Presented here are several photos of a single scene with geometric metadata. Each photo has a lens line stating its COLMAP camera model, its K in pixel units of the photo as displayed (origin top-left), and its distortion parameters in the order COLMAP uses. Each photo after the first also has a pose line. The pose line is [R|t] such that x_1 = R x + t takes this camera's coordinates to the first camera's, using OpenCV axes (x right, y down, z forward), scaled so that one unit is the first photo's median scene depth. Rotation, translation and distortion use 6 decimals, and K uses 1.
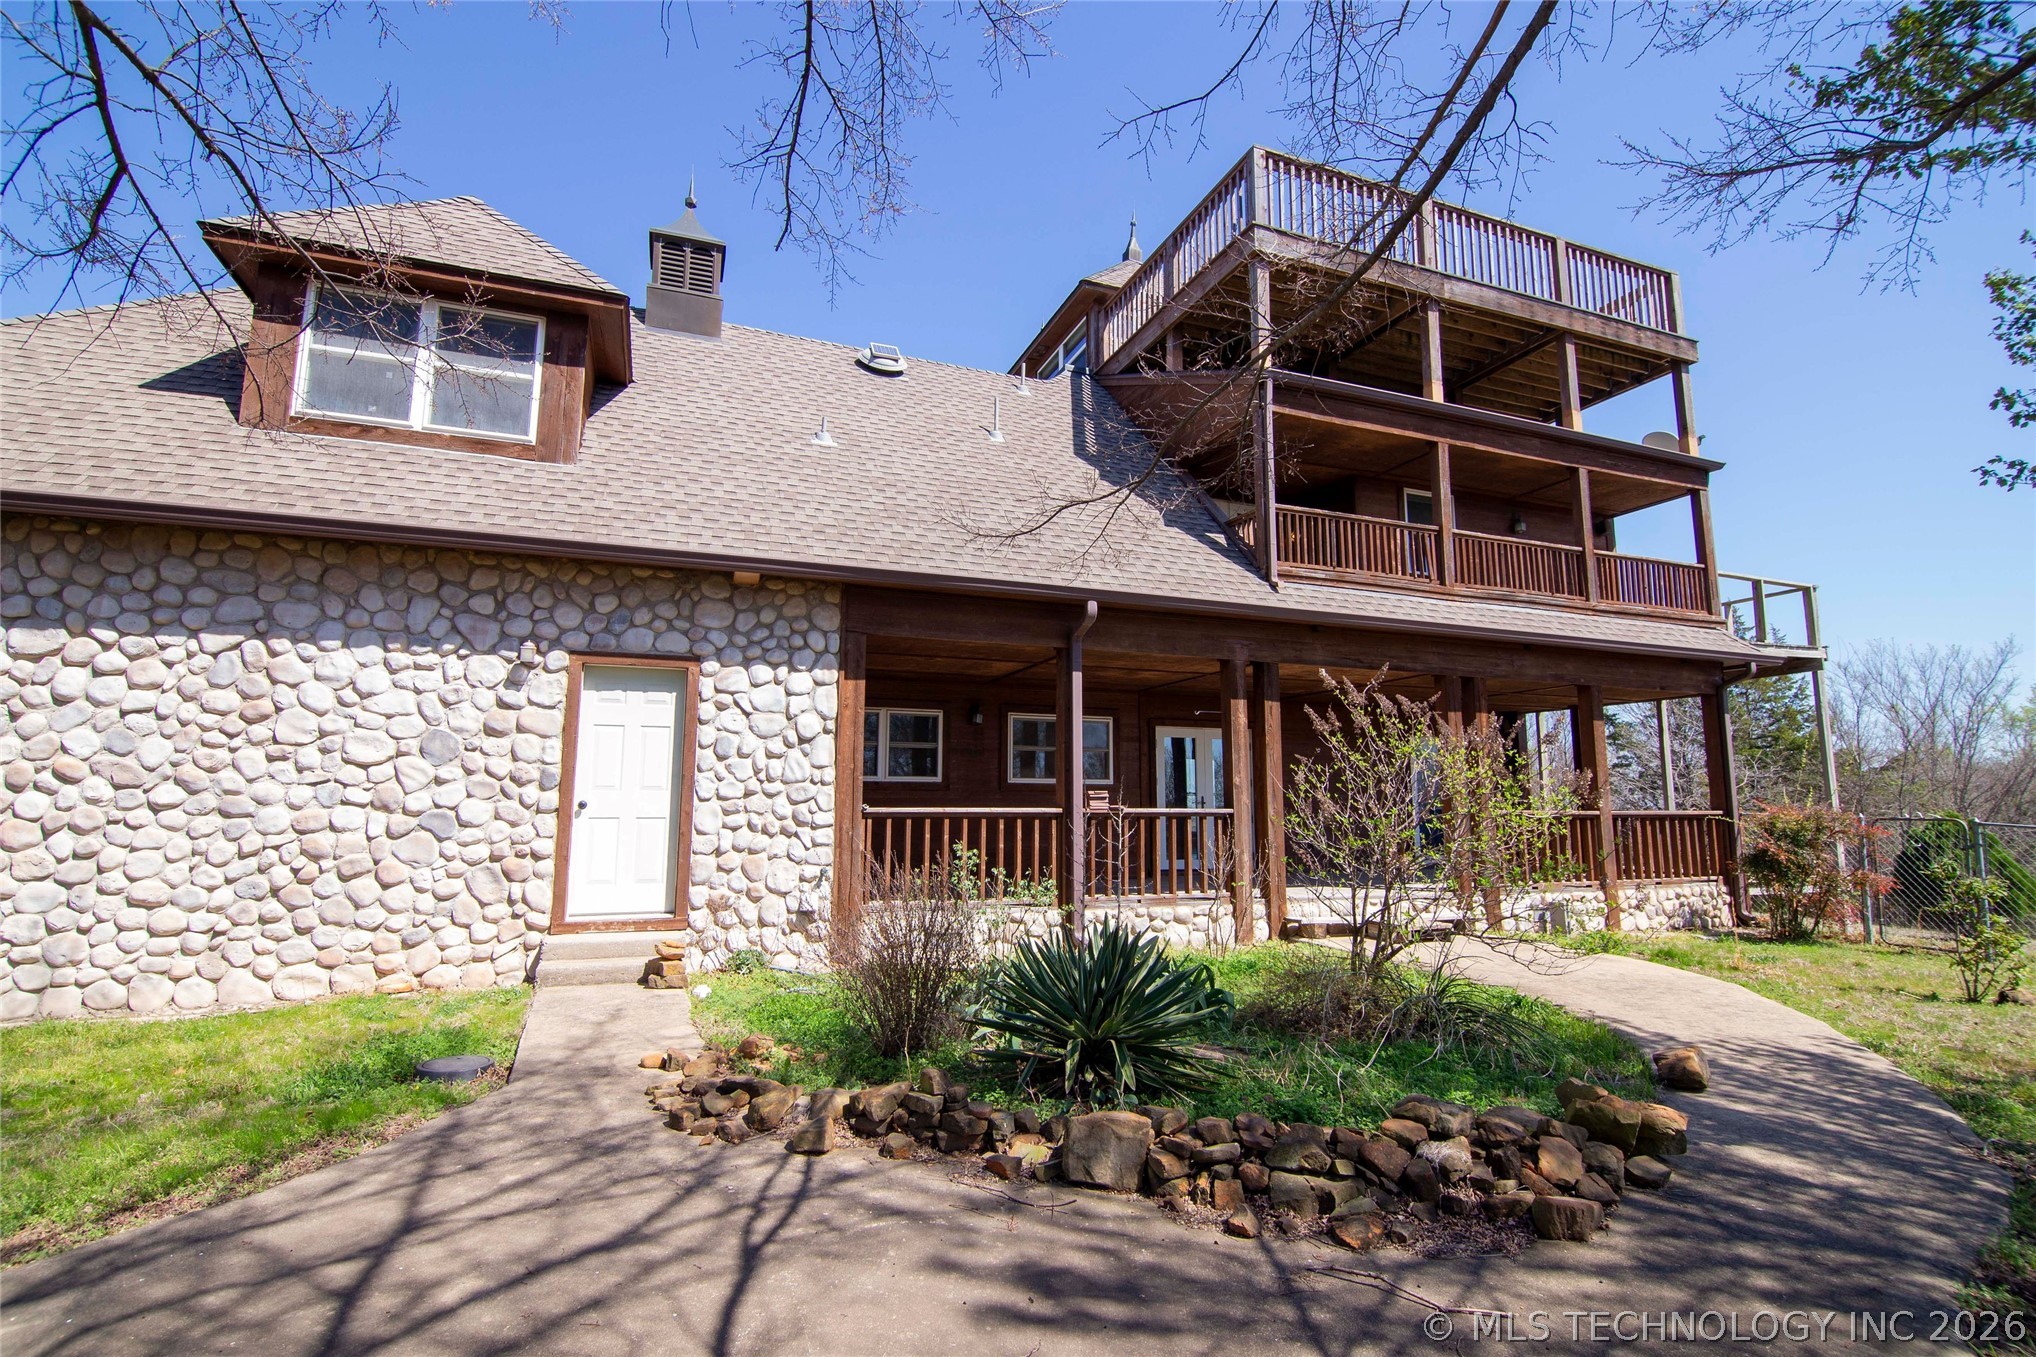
lens RADIAL K [[962.0, 0, 1027.2], [0, 962.0, 678.0], [0, 0, 1]] dist [0.009342, -0.019142]
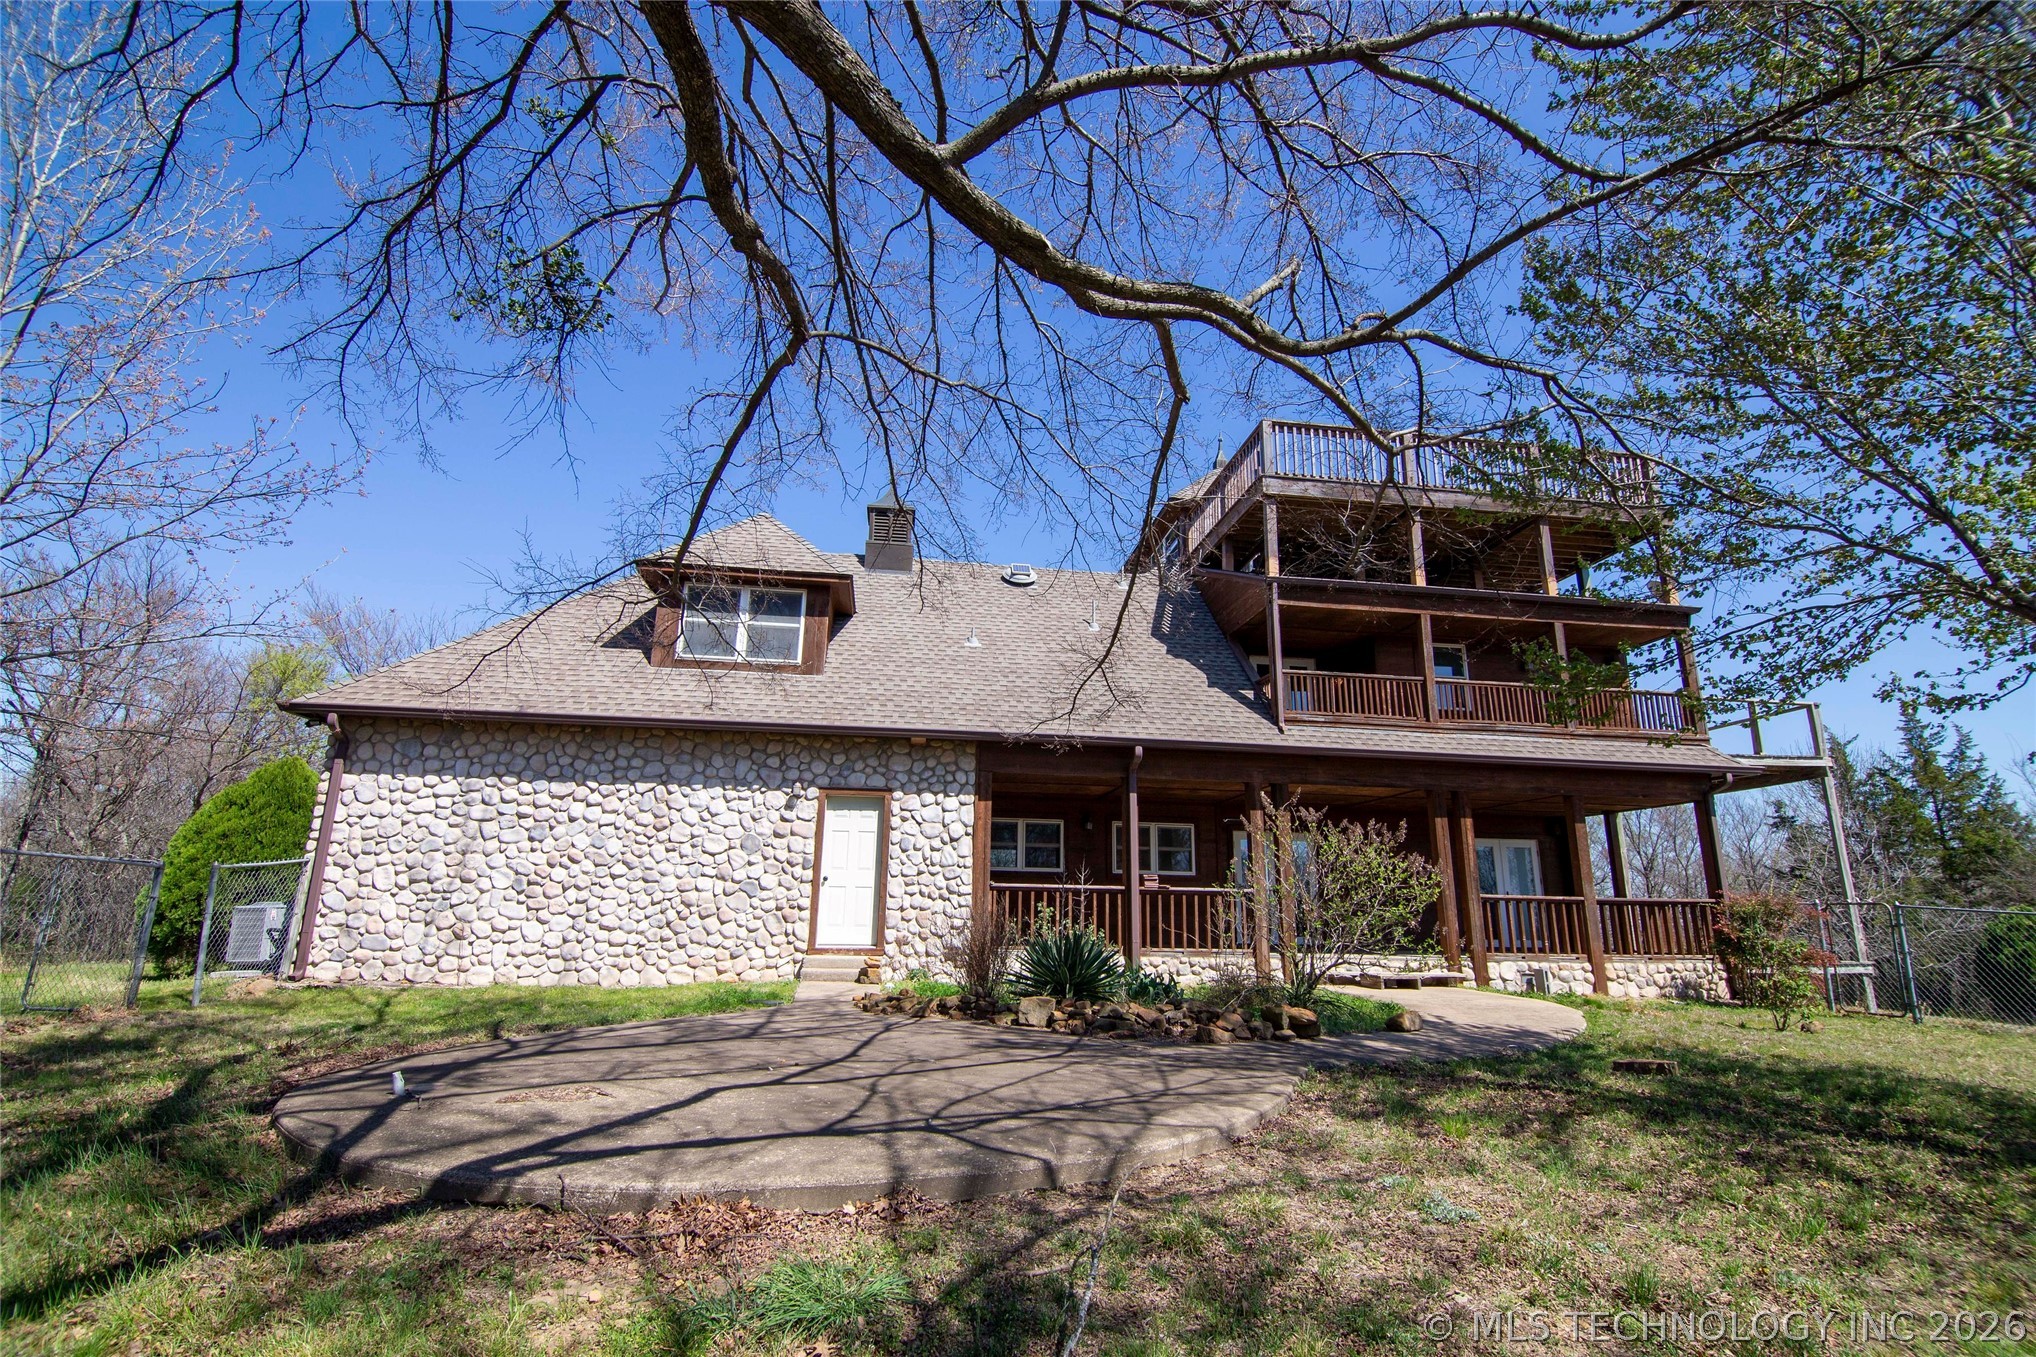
lens RADIAL K [[962.0, 0, 1027.2], [0, 962.0, 678.0], [0, 0, 1]] dist [0.009342, -0.019142]
pose [[0.975332, -0.041095, -0.216886, 0.256863], [0.016553, 0.993368, -0.113783, -0.019602], [0.220123, 0.107386, 0.969543, -0.580454]]
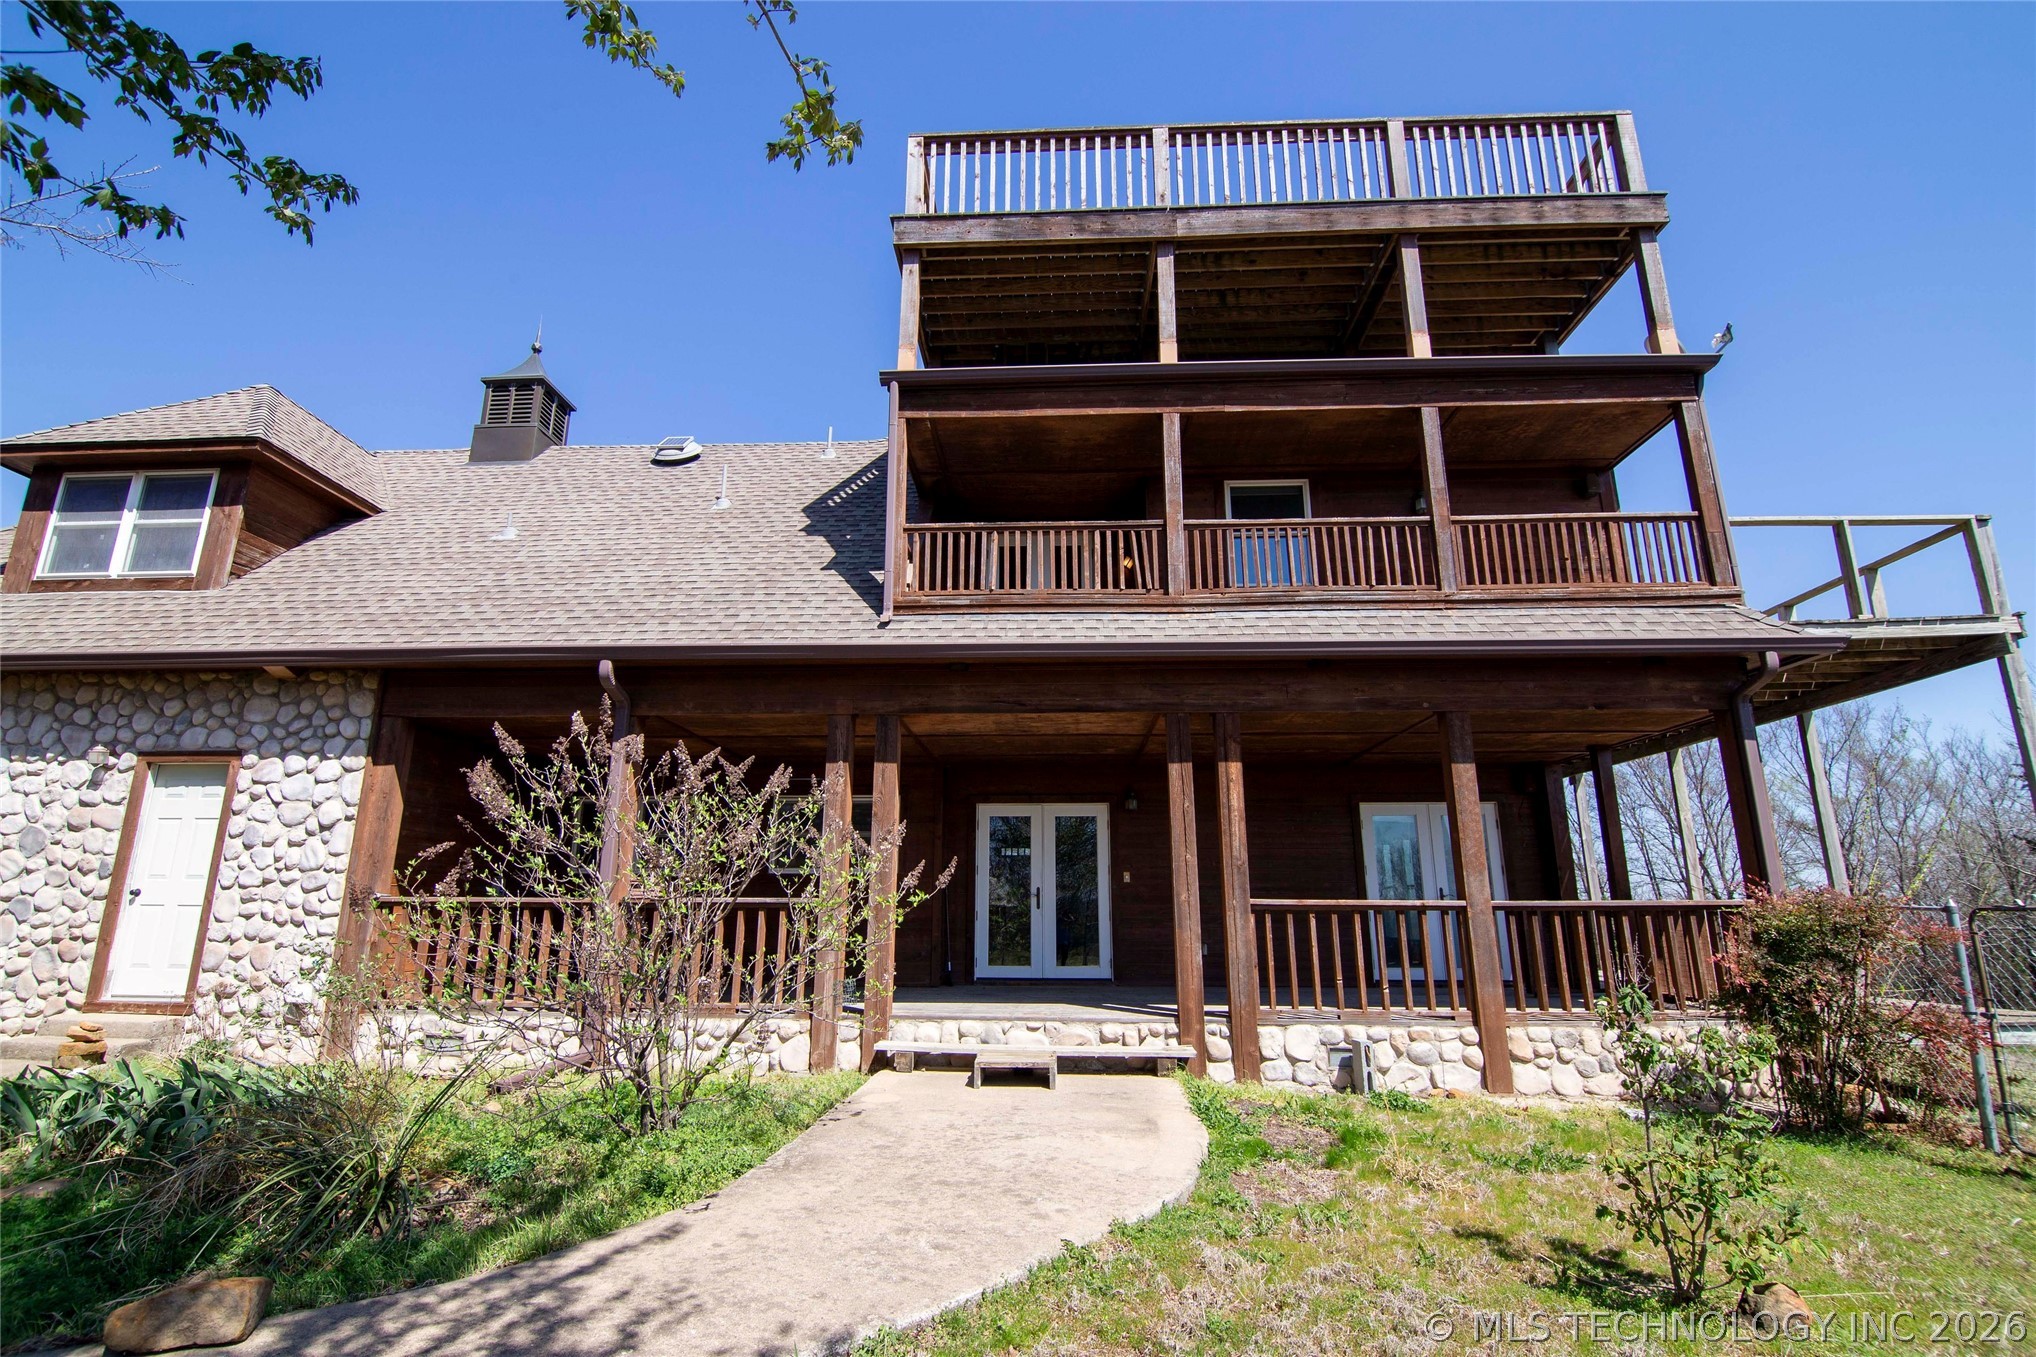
lens RADIAL K [[983.9, 0, 1042.6], [0, 983.9, 645.8], [0, 0, 1]] dist [-0.017179, -0.001341]
pose [[0.911451, -0.106029, -0.397510, 0.905854], [0.056937, 0.989430, -0.133364, 0.056976], [0.407449, 0.098922, 0.907854, 0.378170]]
